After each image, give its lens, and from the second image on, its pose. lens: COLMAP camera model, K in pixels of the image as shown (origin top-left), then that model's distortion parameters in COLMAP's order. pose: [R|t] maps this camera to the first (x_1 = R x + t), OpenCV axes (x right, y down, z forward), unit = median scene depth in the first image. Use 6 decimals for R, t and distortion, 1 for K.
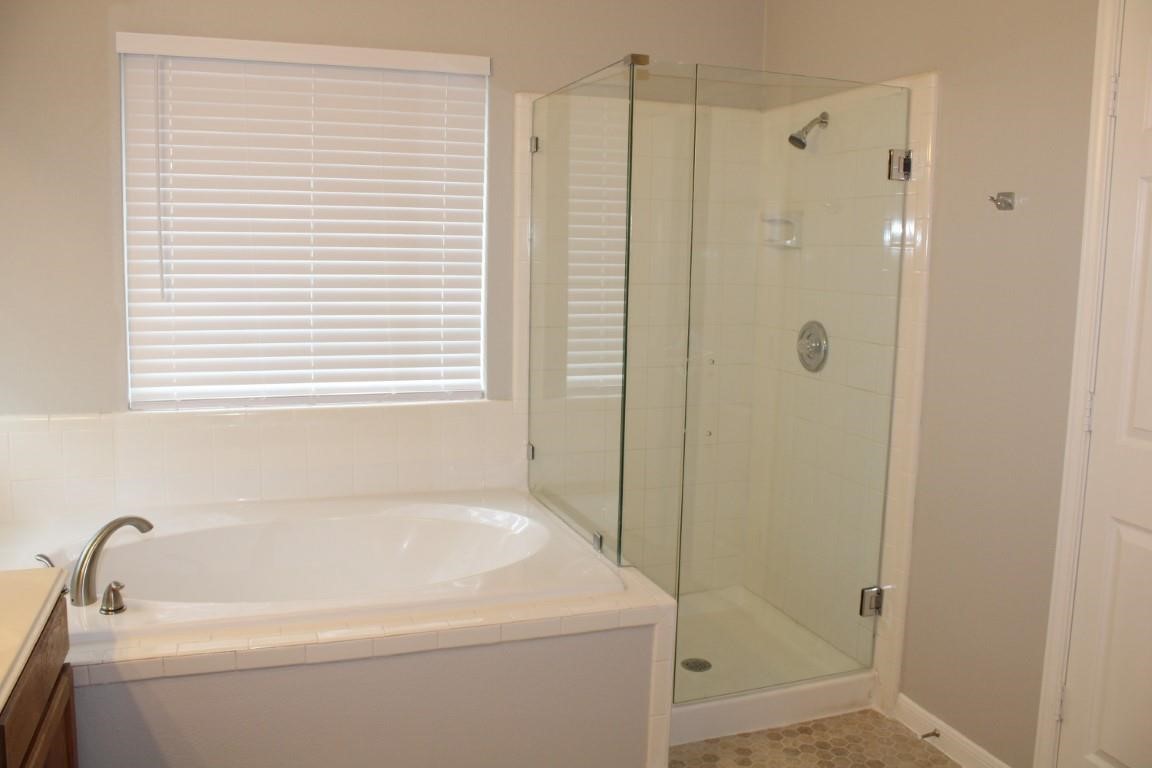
lens RADIAL K [[958.2, 0, 562.3], [0, 958.2, 373.9], [0, 0, 1]] dist [-0.172367, 0.158195]
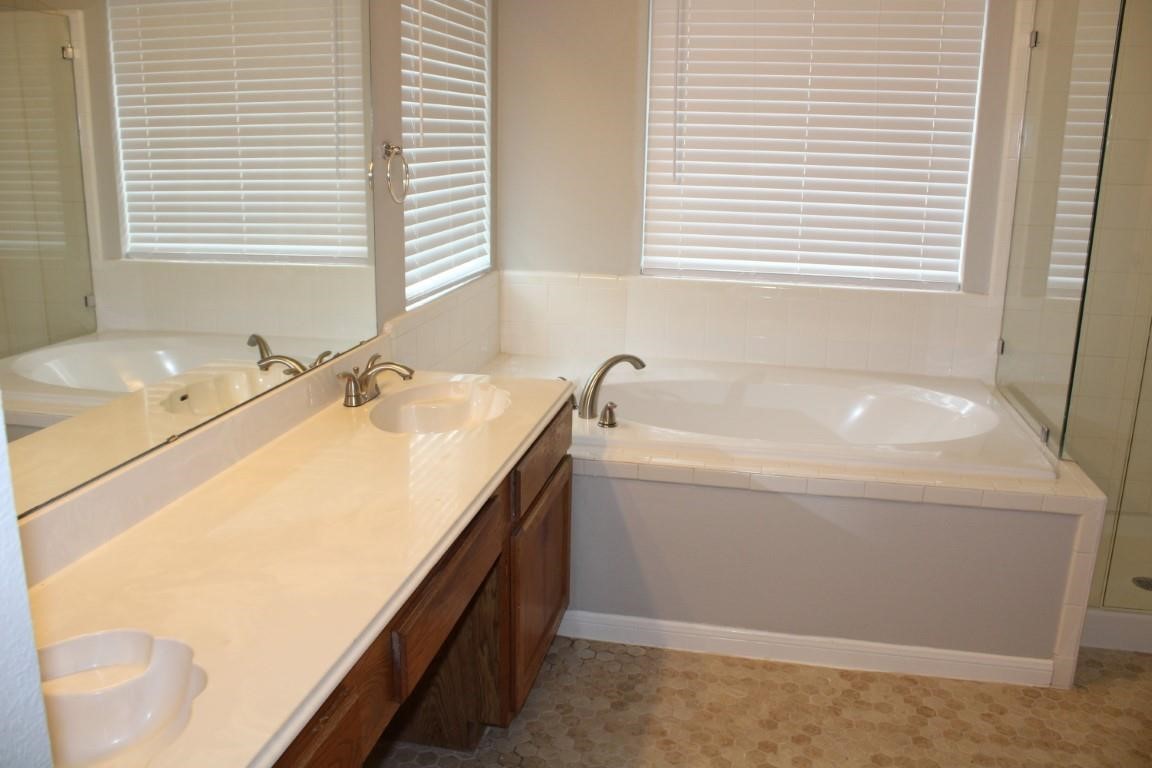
lens RADIAL K [[958.2, 0, 562.3], [0, 958.2, 373.9], [0, 0, 1]] dist [-0.172367, 0.158195]
pose [[0.852695, 0.118883, -0.508703, 0.089210], [-0.064547, 0.990277, 0.123232, 0.021167], [0.518407, -0.072244, 0.852077, -0.109697]]
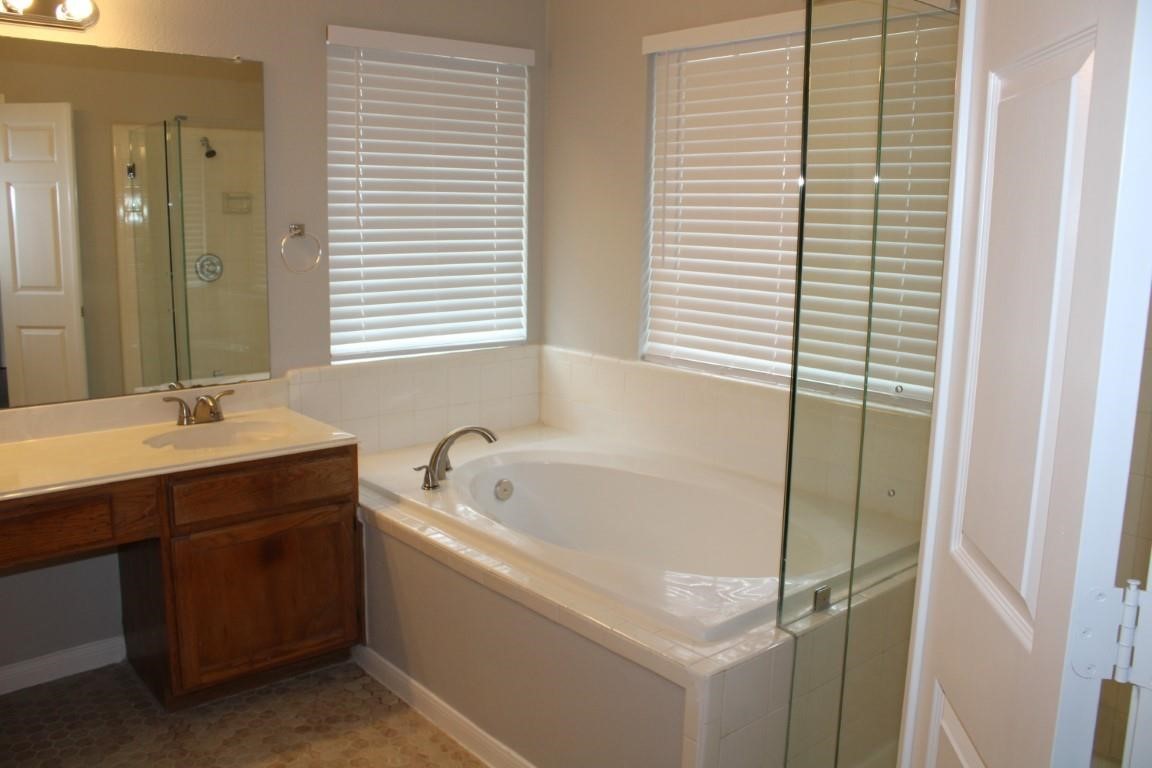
lens RADIAL K [[958.2, 0, 562.3], [0, 958.2, 373.9], [0, 0, 1]] dist [-0.172367, 0.158195]
pose [[0.355992, 0.145017, -0.923168, 0.619730], [-0.128589, 0.986090, 0.105314, -0.058208], [0.925600, 0.081218, 0.369687, 0.474721]]
